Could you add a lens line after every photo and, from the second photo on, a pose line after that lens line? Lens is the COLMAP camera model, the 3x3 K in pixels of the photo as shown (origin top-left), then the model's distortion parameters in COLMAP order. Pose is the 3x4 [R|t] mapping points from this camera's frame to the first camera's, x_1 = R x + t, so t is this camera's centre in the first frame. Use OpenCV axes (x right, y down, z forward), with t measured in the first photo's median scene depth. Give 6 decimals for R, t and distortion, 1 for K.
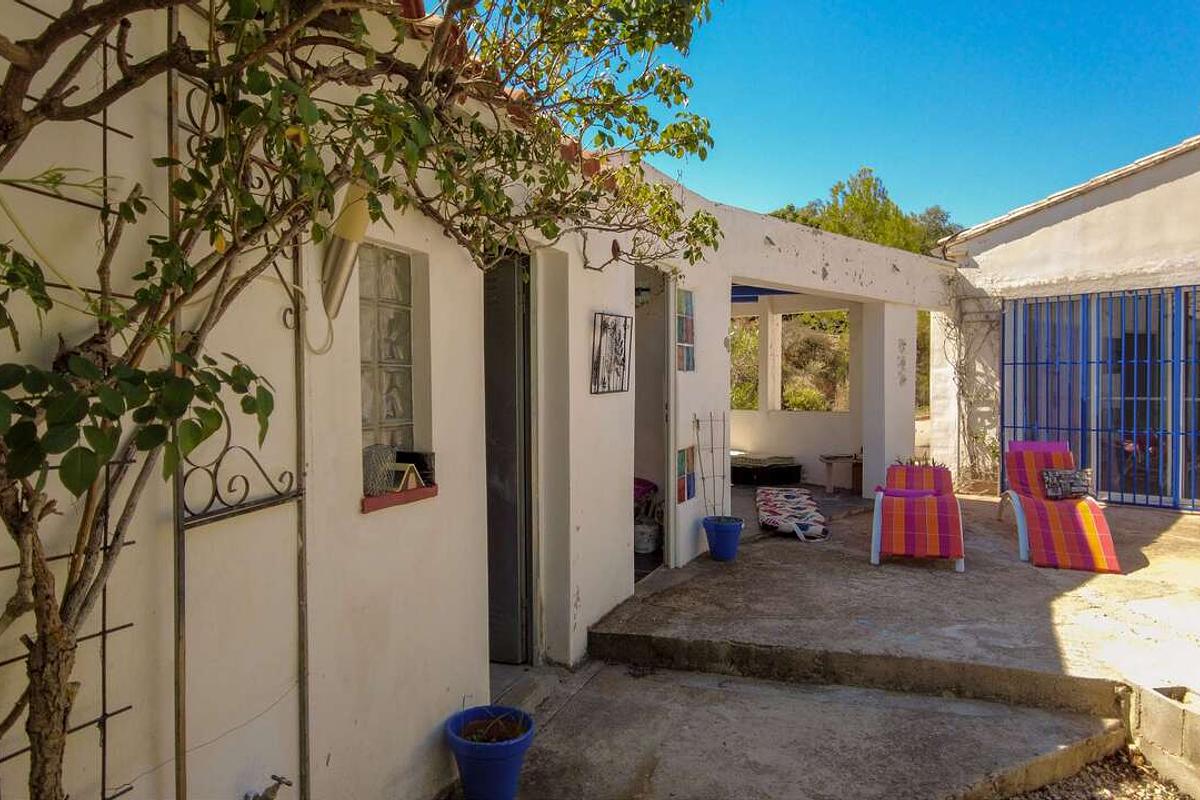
lens RADIAL K [[760.1, 0, 600.0], [0, 760.1, 400.0], [0, 0, 1]] dist [-0.001989, -0.000935]
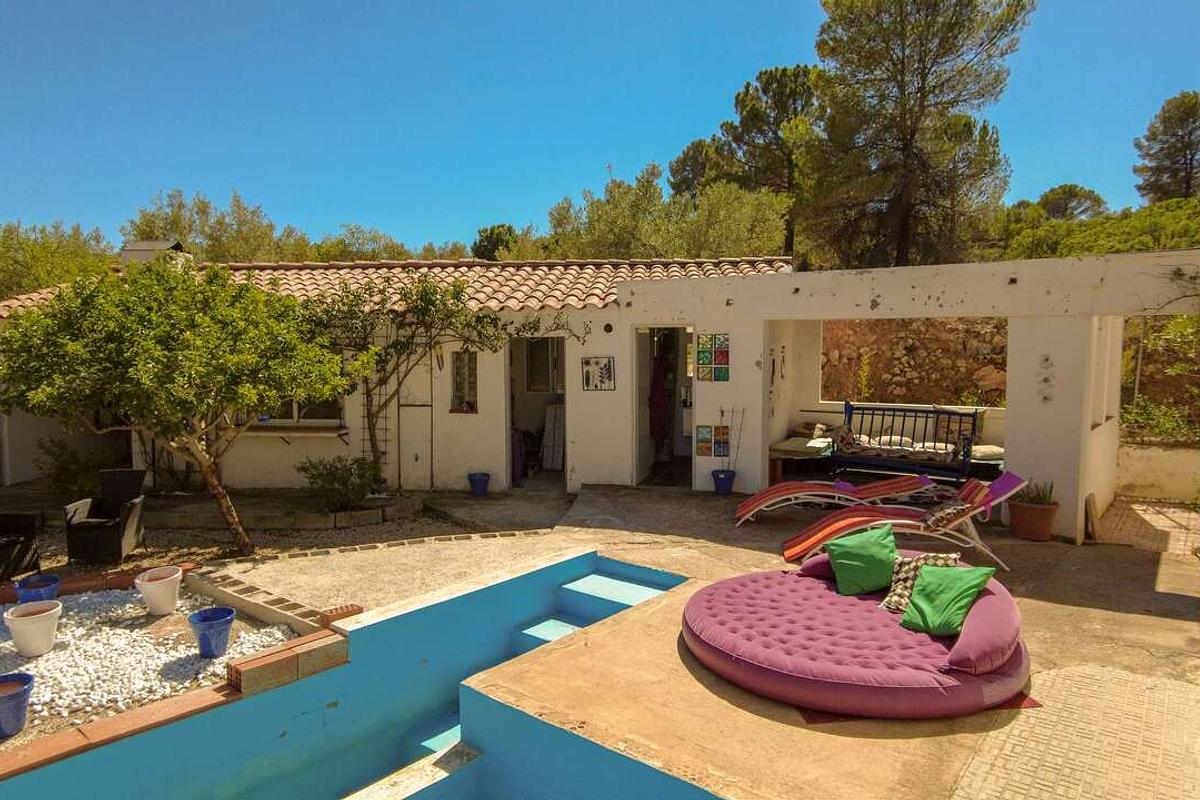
lens RADIAL K [[760.1, 0, 600.0], [0, 760.1, 400.0], [0, 0, 1]] dist [-0.001989, -0.000935]
pose [[0.185597, 0.071755, -0.980003, 2.055784], [-0.028241, 0.997308, 0.067673, -0.123189], [0.982220, 0.015116, 0.187124, 0.509673]]
